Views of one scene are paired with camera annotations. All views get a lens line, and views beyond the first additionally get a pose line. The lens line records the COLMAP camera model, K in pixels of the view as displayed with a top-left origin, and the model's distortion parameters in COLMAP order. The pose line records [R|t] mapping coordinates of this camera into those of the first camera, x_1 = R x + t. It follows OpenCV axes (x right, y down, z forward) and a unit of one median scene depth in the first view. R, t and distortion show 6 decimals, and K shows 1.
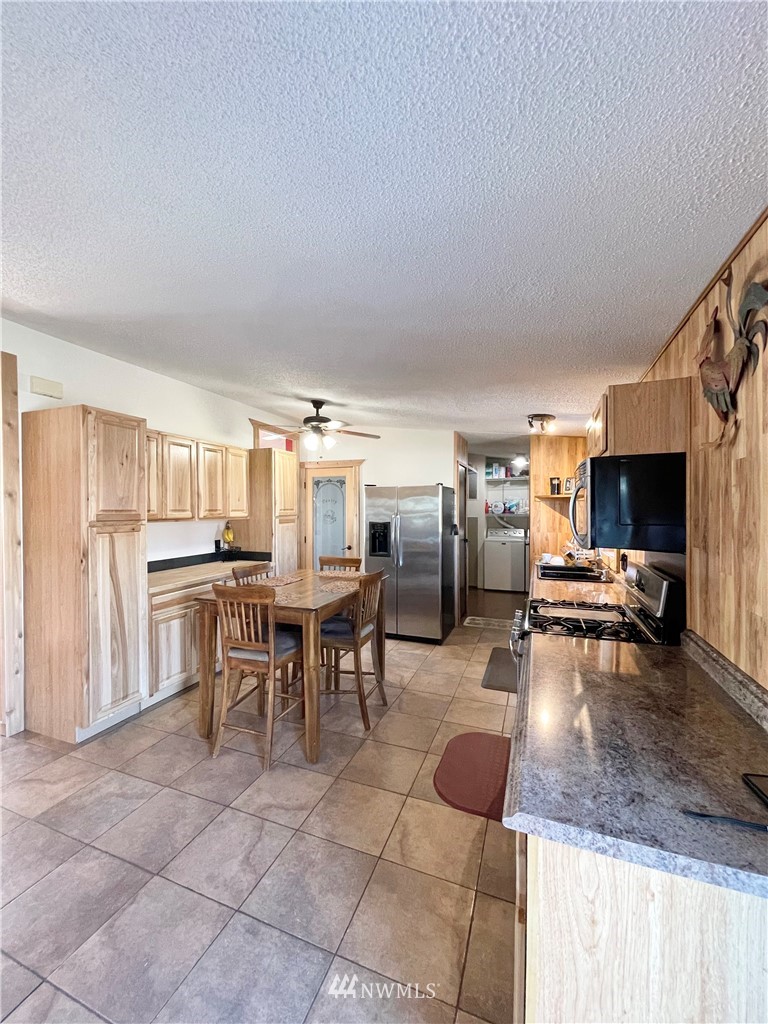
lens RADIAL K [[414.1, 0, 375.9], [0, 414.1, 512.6], [0, 0, 1]] dist [-0.003486, 0.000507]
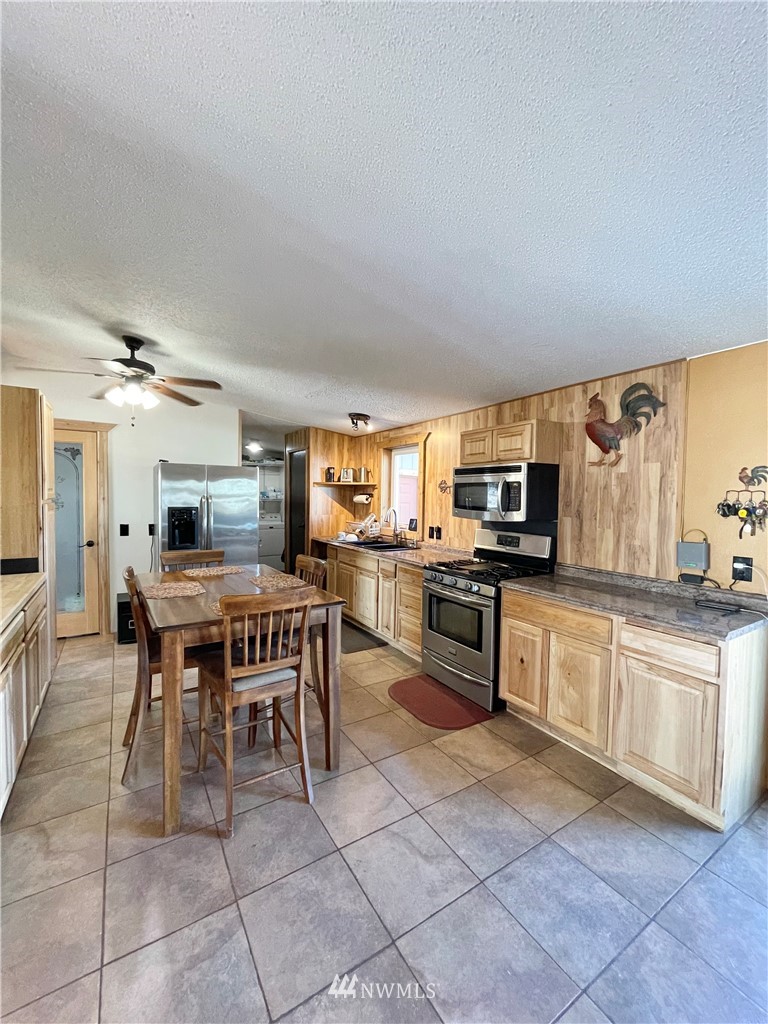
lens RADIAL K [[414.1, 0, 380.6], [0, 414.1, 511.6], [0, 0, 1]] dist [-0.003486, 0.000507]
pose [[0.589958, -0.019392, 0.807201, -0.757908], [-0.007643, 0.999533, 0.029599, 0.007247], [-0.807398, -0.023631, 0.589534, 0.361203]]
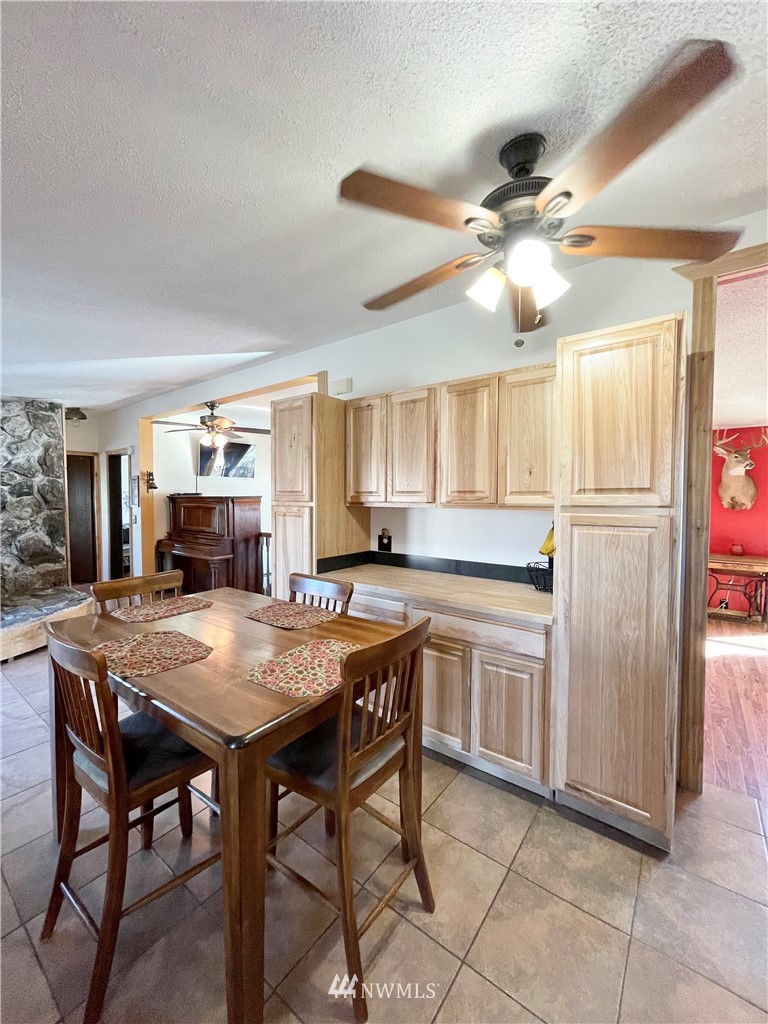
lens RADIAL K [[414.1, 0, 381.5], [0, 414.1, 511.9], [0, 0, 1]] dist [-0.003486, 0.000507]
pose [[-0.279922, 0.036535, -0.959327, 0.338873], [-0.014459, 0.999002, 0.042265, -0.000613], [0.959914, 0.025702, -0.279114, 1.598108]]
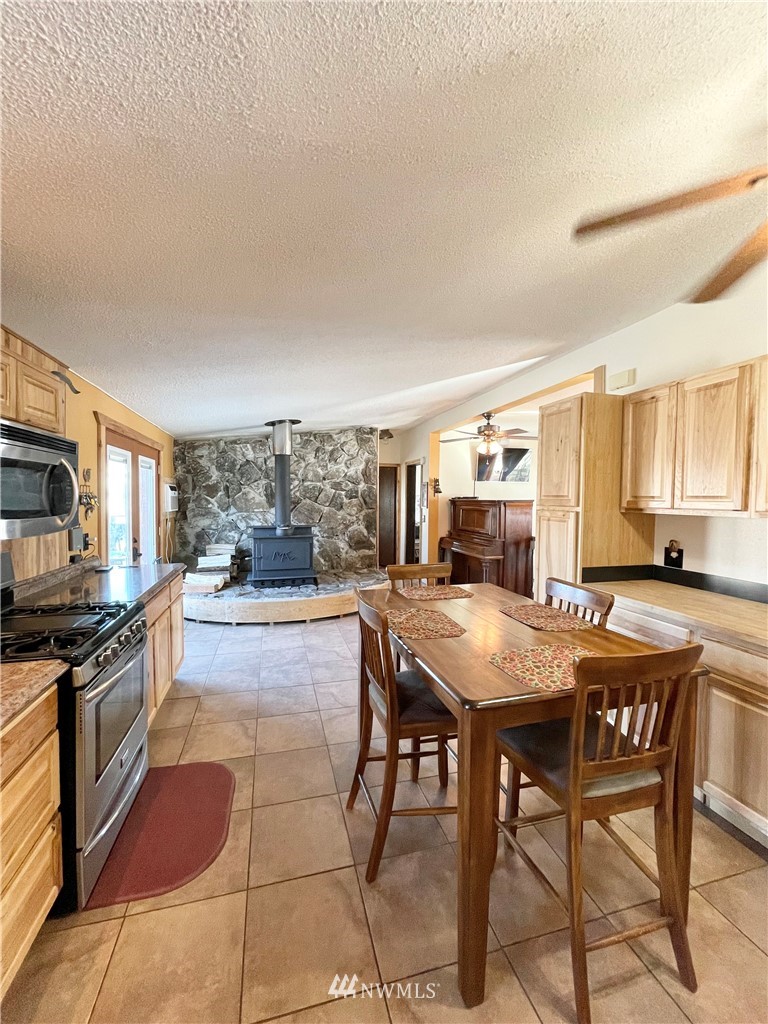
lens RADIAL K [[414.1, 0, 380.5], [0, 414.1, 511.7], [0, 0, 1]] dist [-0.003486, 0.000507]
pose [[-0.805202, 0.011492, -0.592890, 0.364544], [-0.017768, 0.998896, 0.043492, -0.002577], [0.592735, 0.045554, -0.804108, 1.660128]]
